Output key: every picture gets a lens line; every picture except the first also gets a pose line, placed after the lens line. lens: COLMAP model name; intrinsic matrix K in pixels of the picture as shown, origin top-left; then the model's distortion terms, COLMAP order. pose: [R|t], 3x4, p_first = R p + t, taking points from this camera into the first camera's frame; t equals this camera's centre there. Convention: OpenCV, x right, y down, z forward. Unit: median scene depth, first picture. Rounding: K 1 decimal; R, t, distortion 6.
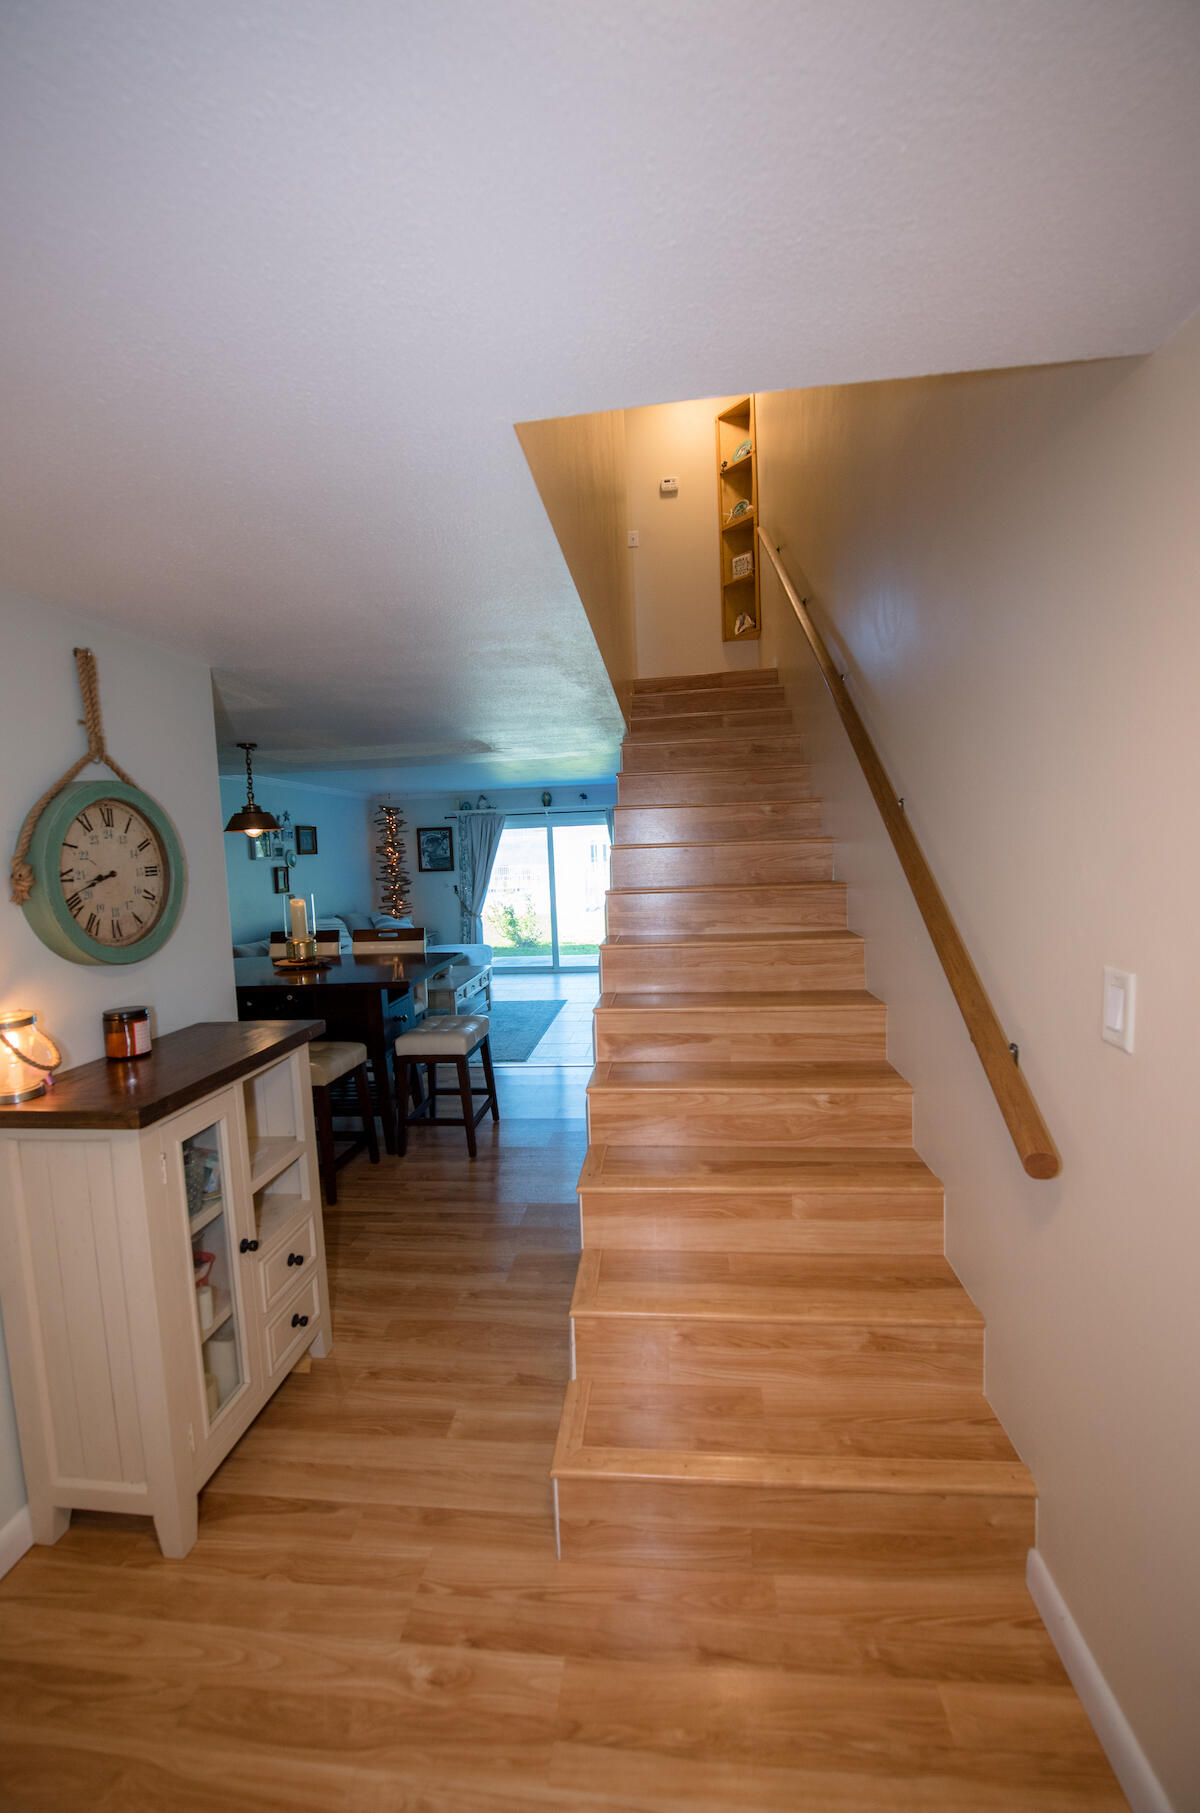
lens RADIAL K [[759.2, 0, 595.6], [0, 759.2, 918.5], [0, 0, 1]] dist [-0.000063, -0.000051]
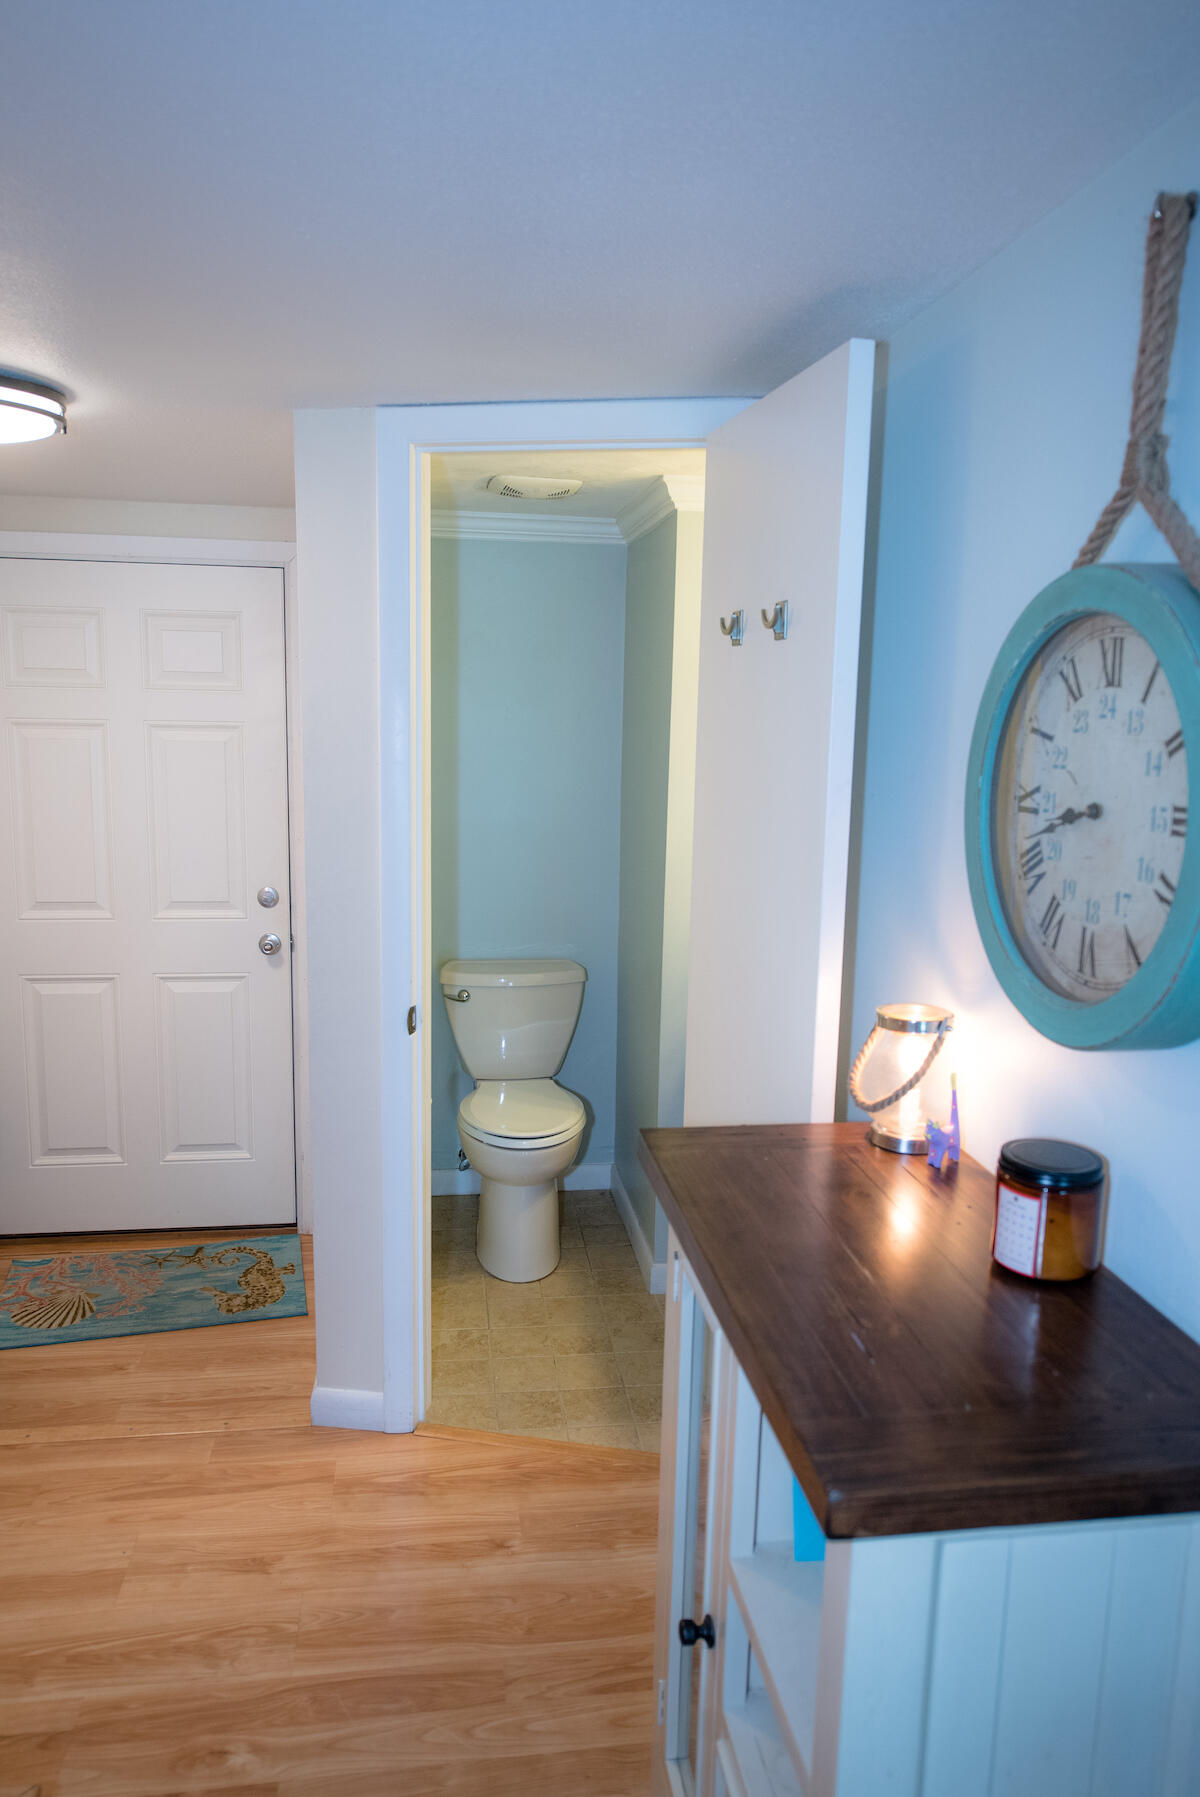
lens RADIAL K [[1211.2, 0, 600.5], [0, 1211.2, 900.0], [0, 0, 1]] dist [0.002452, 0.000864]
pose [[-0.966014, 0.058219, -0.251849, -0.247064], [-0.006508, 0.968519, 0.248854, -0.172178], [0.258409, 0.242036, -0.935224, 1.575677]]
